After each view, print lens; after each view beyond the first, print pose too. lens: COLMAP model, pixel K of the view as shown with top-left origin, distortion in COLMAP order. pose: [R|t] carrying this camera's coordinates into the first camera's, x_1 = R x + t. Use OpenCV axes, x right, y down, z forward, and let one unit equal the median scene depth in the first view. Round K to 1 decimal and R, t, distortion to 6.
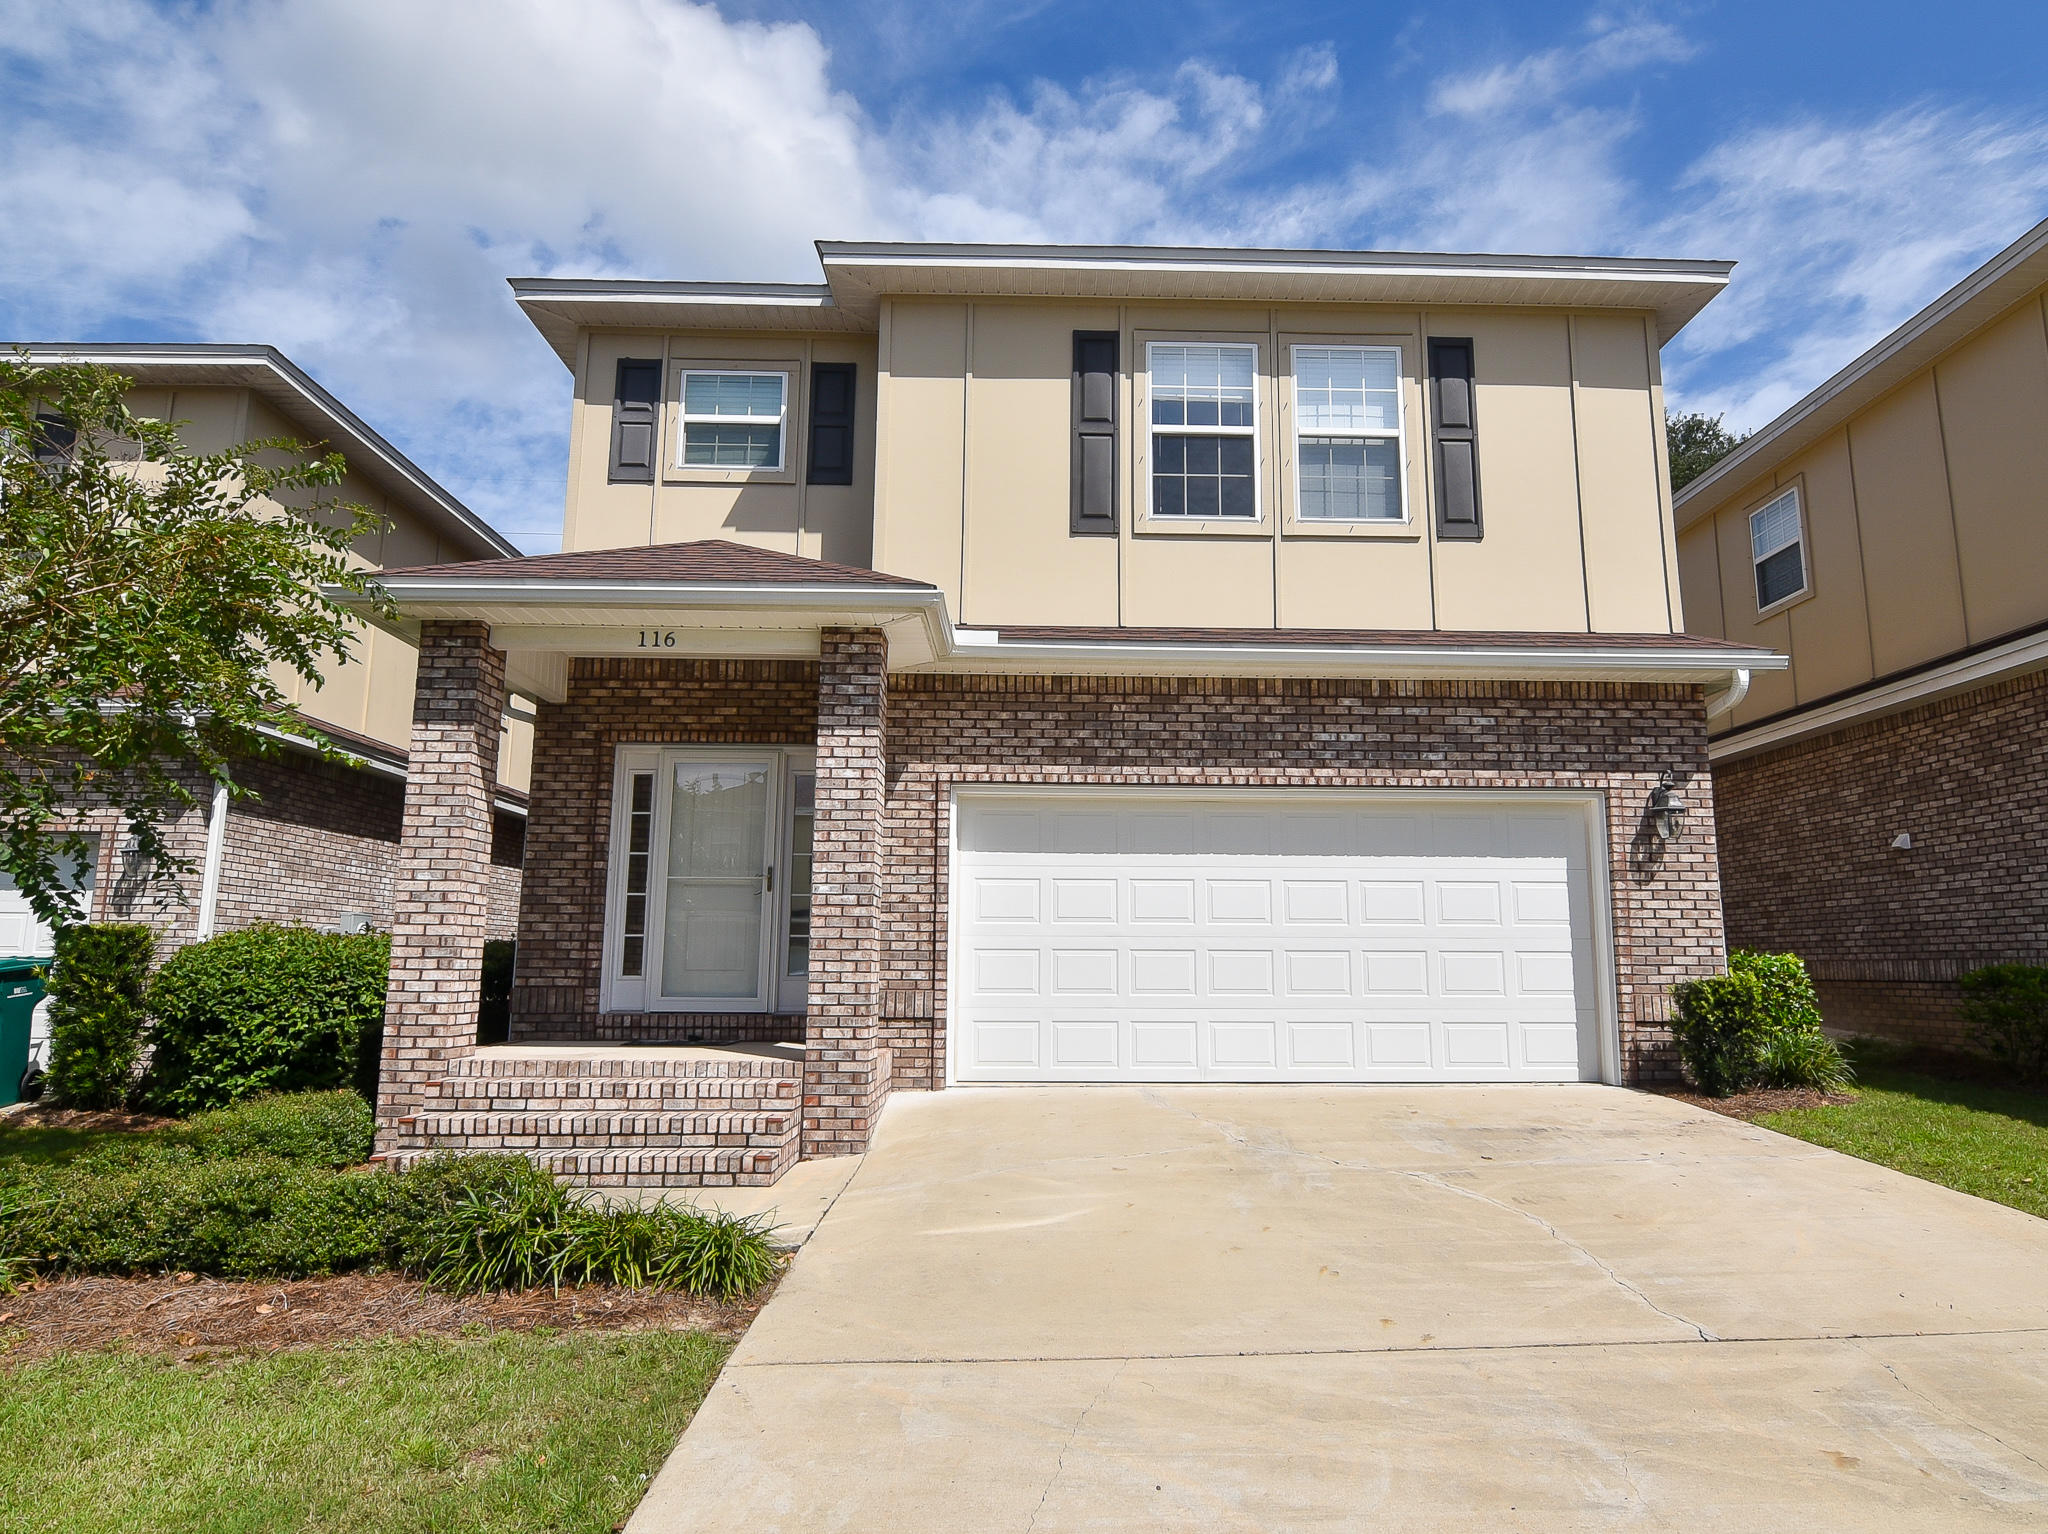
lens RADIAL K [[1084.4, 0, 1036.8], [0, 1084.4, 786.8], [0, 0, 1]] dist [-0.010342, -0.003559]
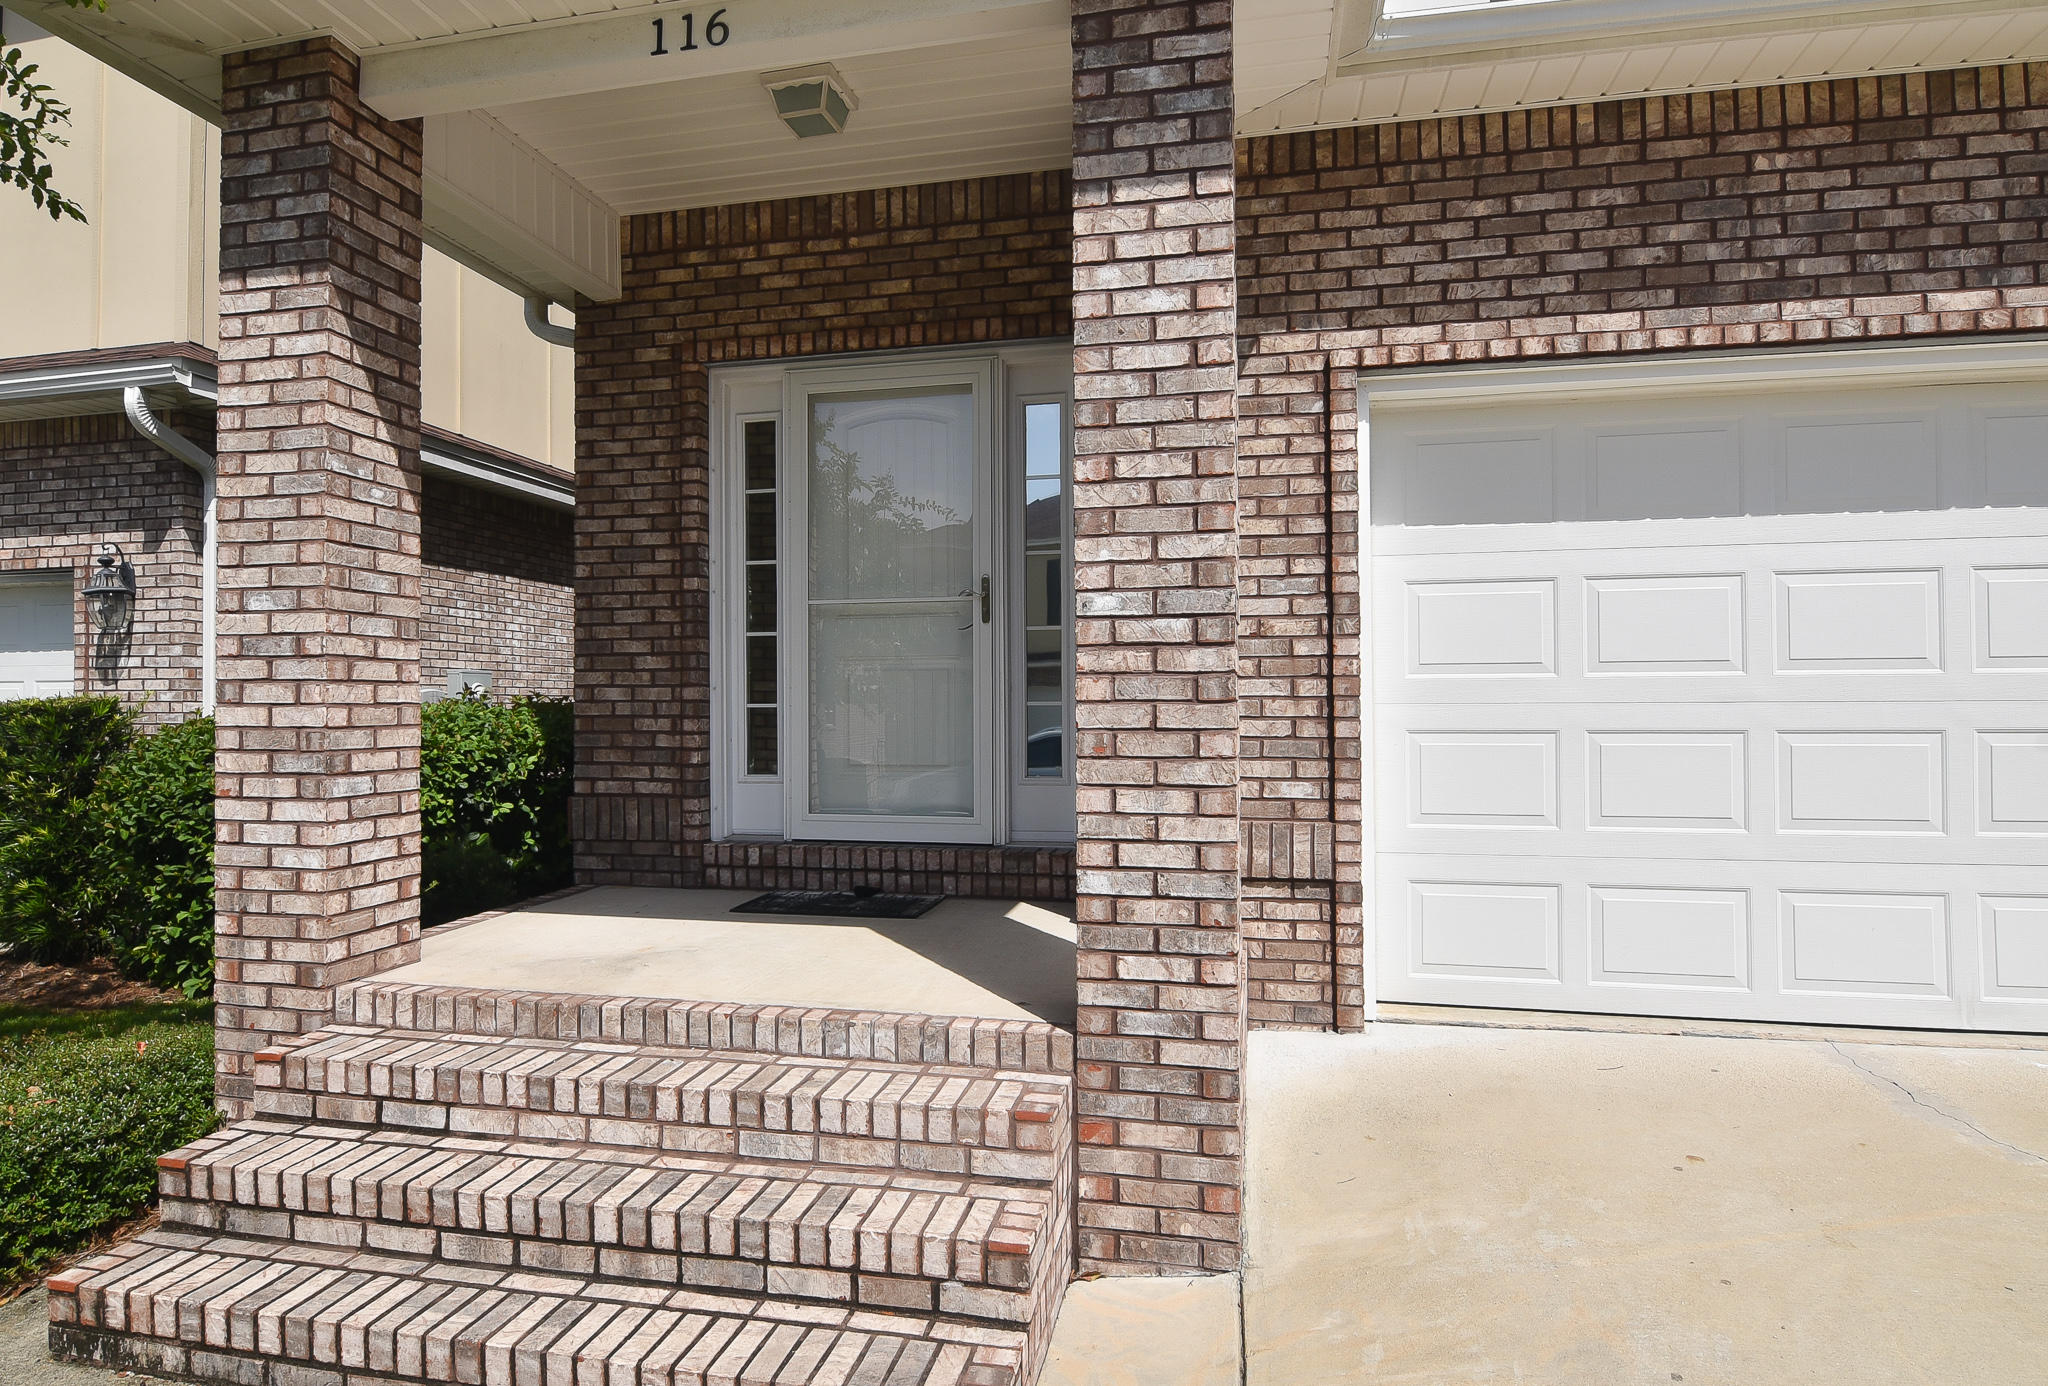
lens RADIAL K [[1121.0, 0, 1023.4], [0, 1121.0, 694.8], [0, 0, 1]] dist [-0.016437, -0.000492]
pose [[0.974280, -0.011155, -0.225064, -0.111863], [0.045341, 0.988051, 0.147307, 0.054602], [0.220731, -0.153723, 0.963144, 0.497886]]
